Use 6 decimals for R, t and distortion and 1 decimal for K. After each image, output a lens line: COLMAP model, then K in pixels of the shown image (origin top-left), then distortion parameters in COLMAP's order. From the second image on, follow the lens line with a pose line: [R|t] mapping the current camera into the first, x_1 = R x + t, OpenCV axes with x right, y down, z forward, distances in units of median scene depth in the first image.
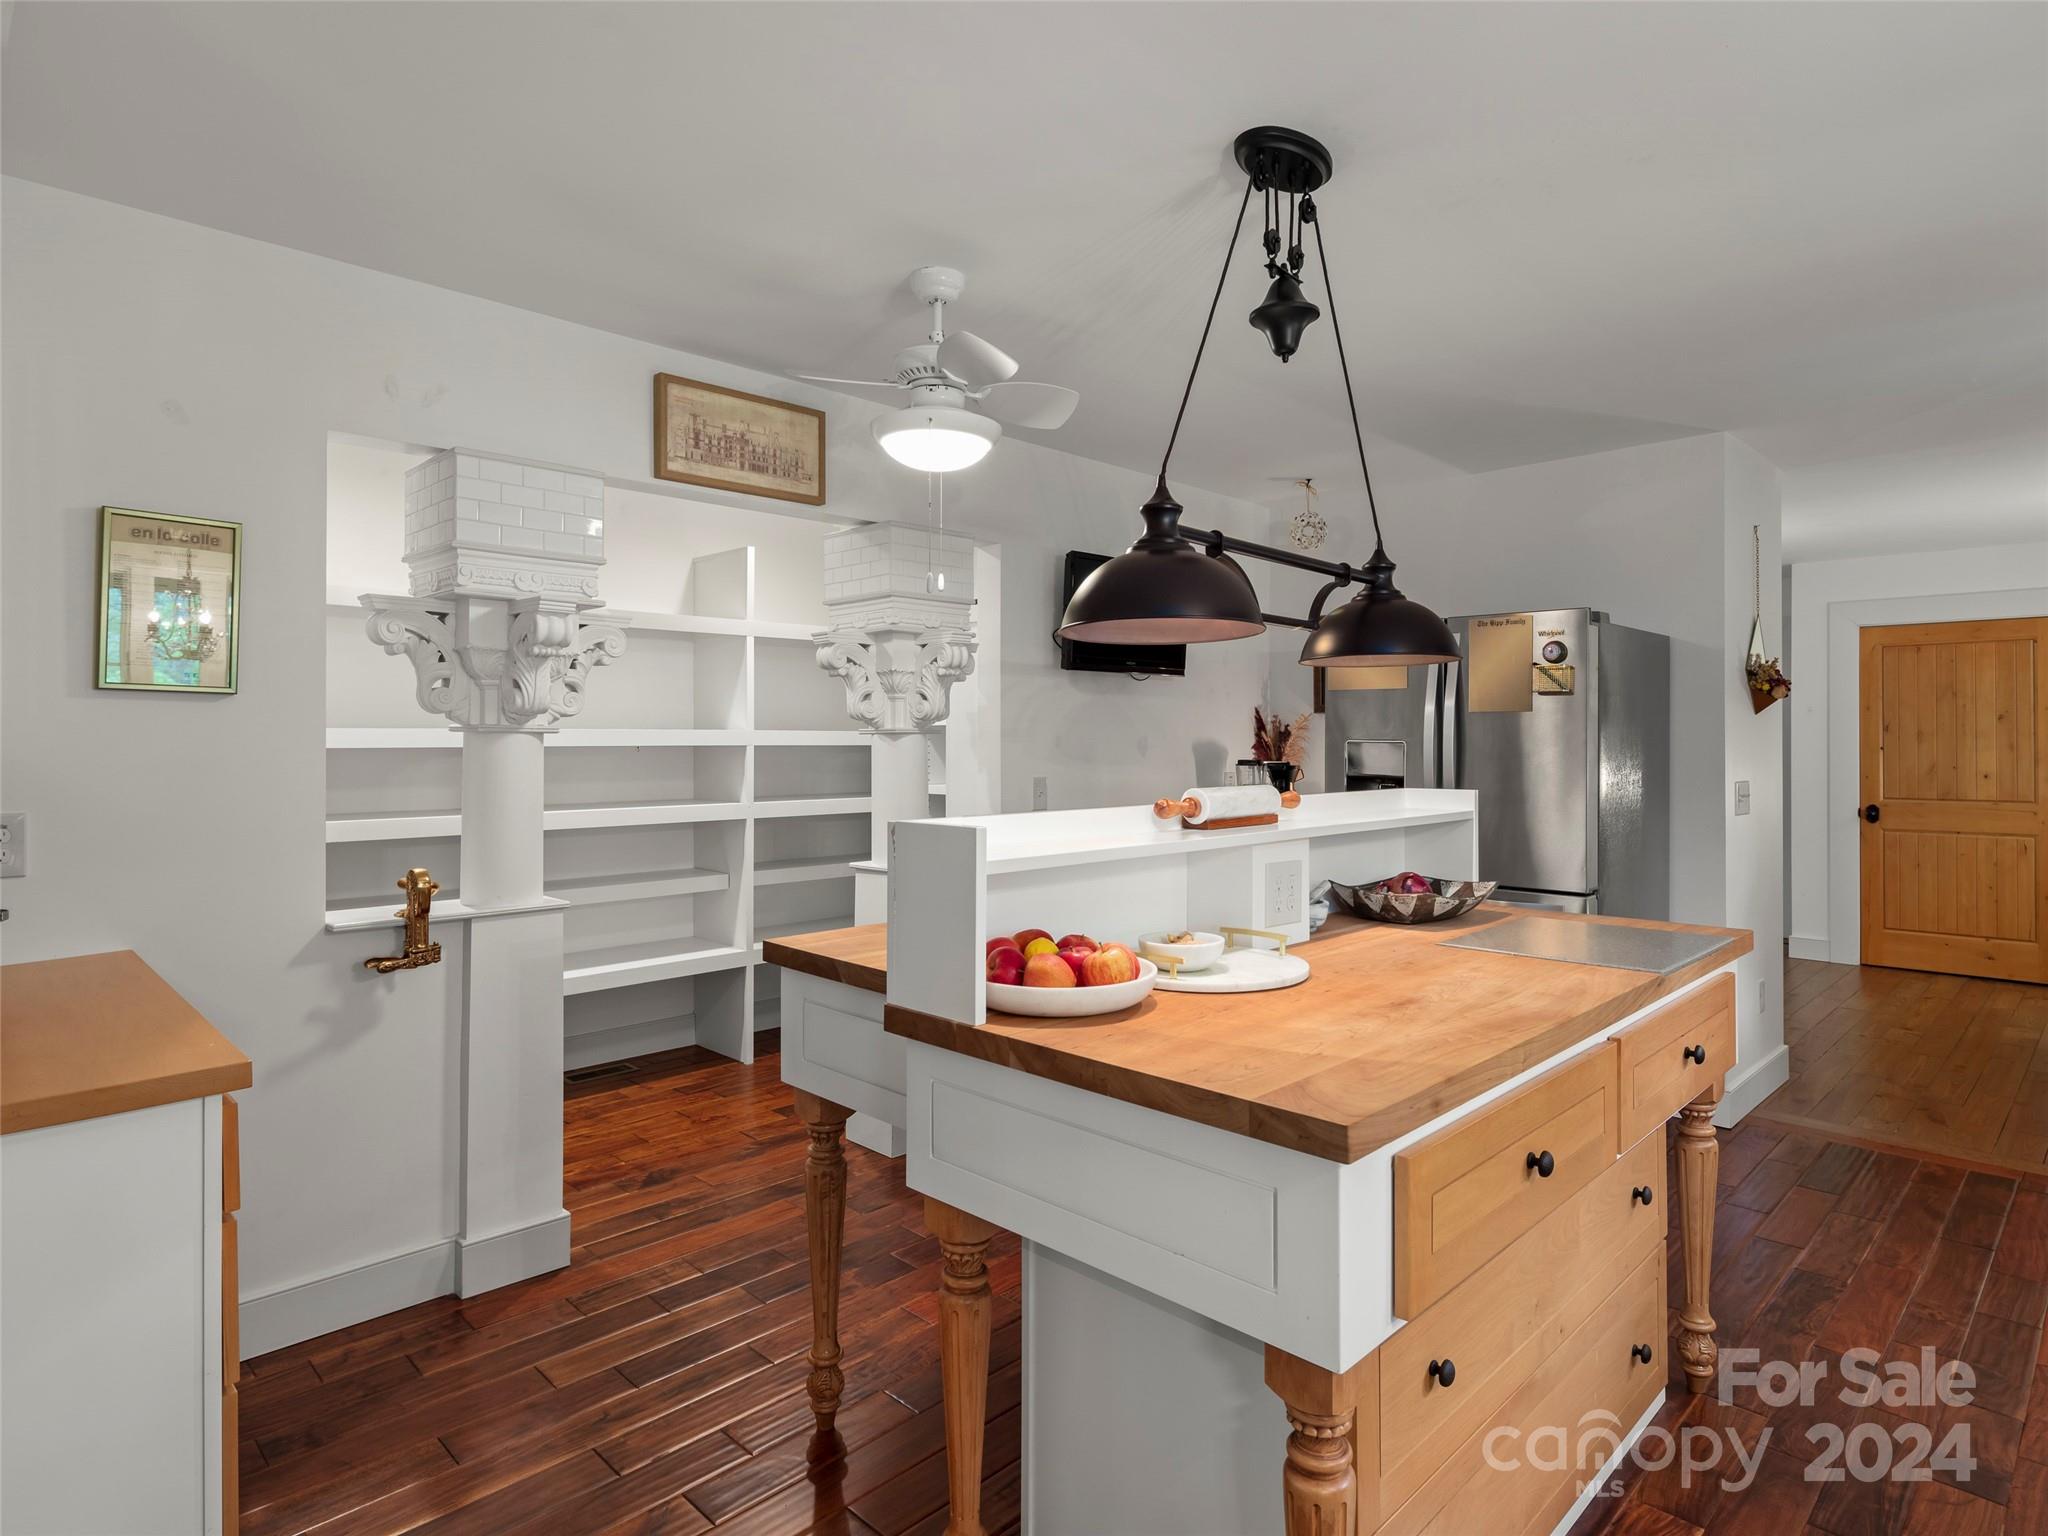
lens RADIAL K [[1130.0, 0, 1048.2], [0, 1130.0, 742.8], [0, 0, 1]] dist [0.012303, -0.007408]
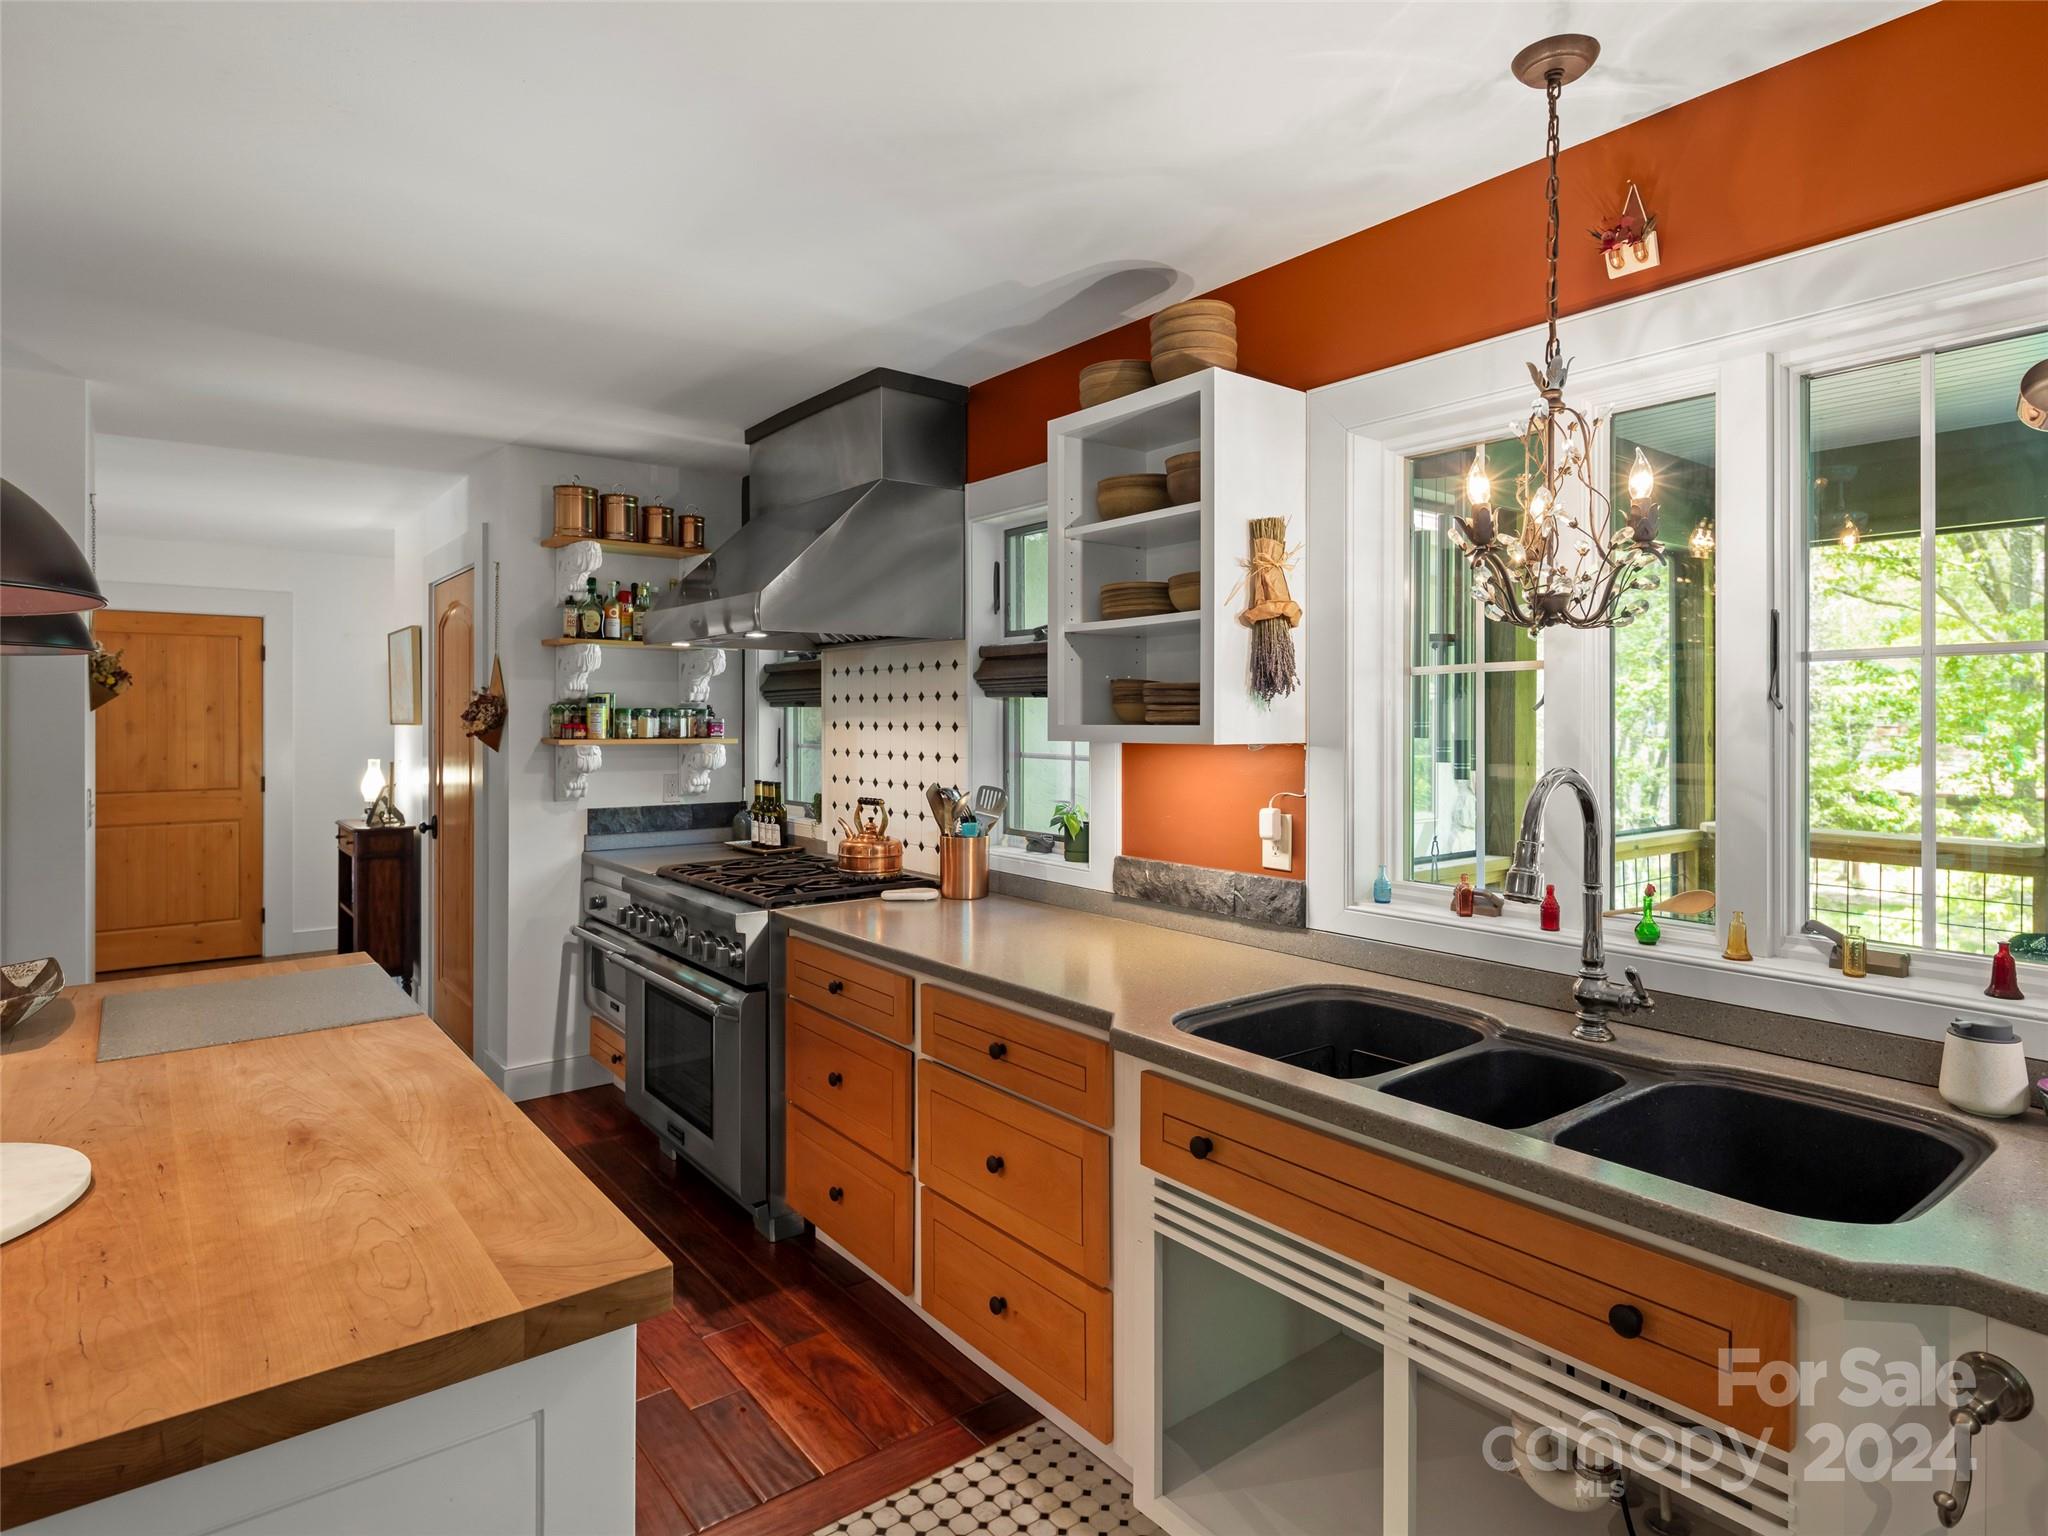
lens RADIAL K [[1130.0, 0, 1028.2], [0, 1130.0, 715.7], [0, 0, 1]] dist [0.012303, -0.007408]
pose [[0.117720, 0.003921, 0.993039, -0.178379], [-0.001840, 0.999991, -0.003730, -0.022342], [-0.993045, -0.001388, 0.117726, 0.207196]]
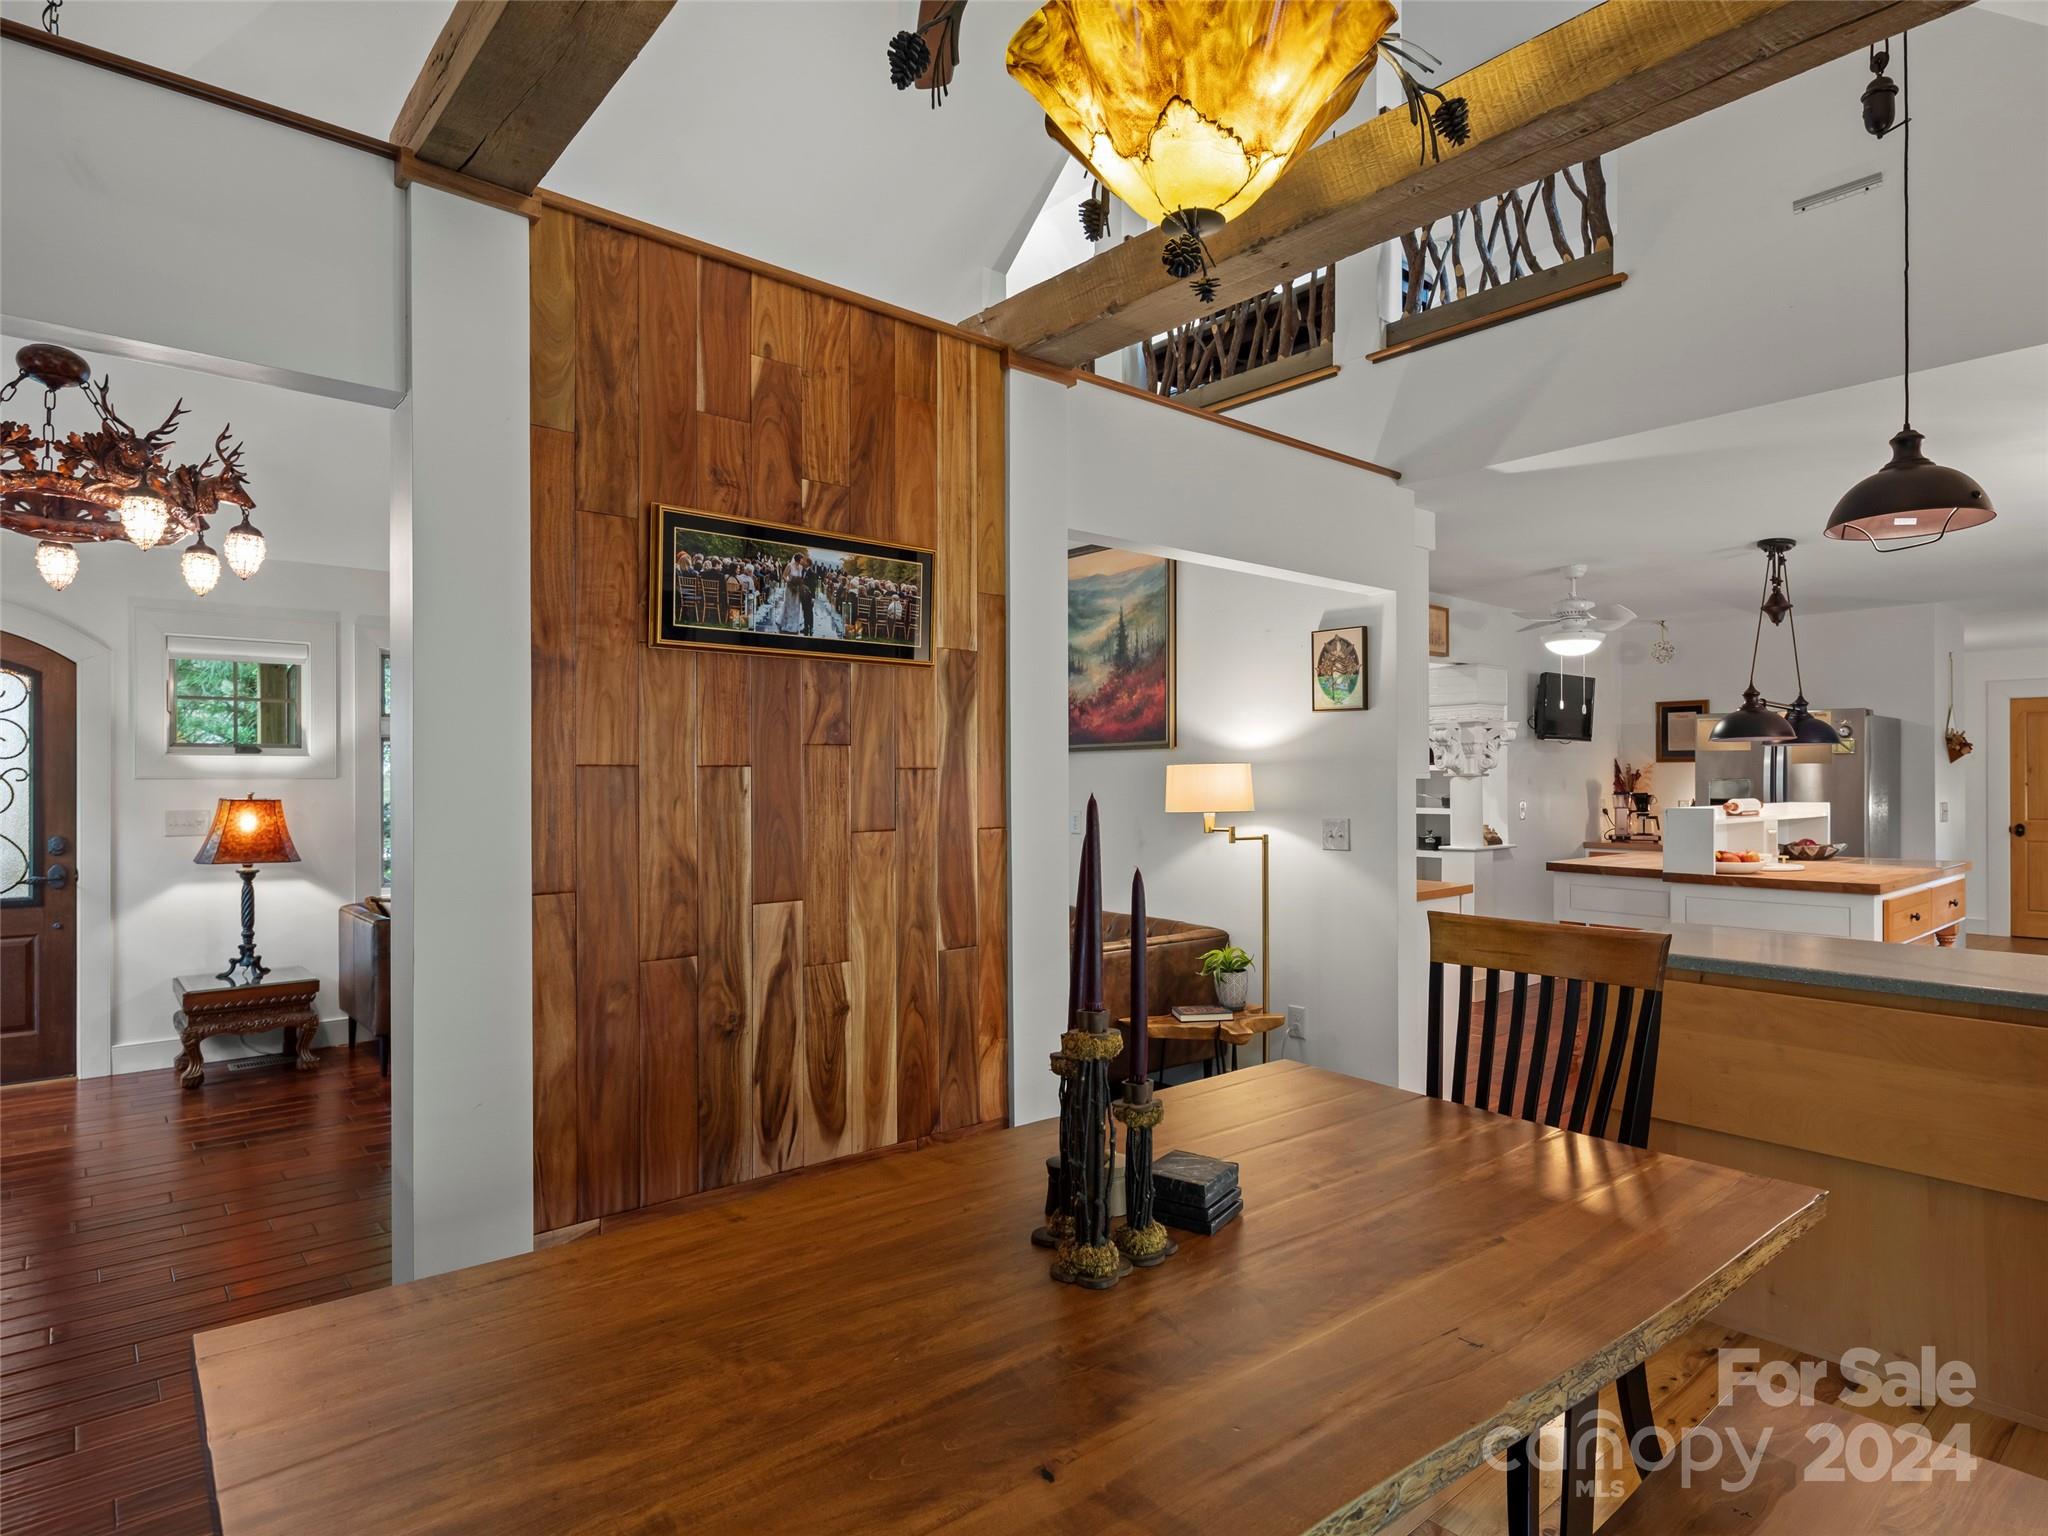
lens RADIAL K [[1130.0, 0, 1091.0], [0, 1130.0, 781.2], [0, 0, 1]] dist [0.012303, -0.007408]
pose [[0.998514, -0.002888, -0.054421, -0.675218], [0.002802, 0.999995, -0.001652, 0.001110], [0.054426, 0.001497, 0.998517, -0.910785]]
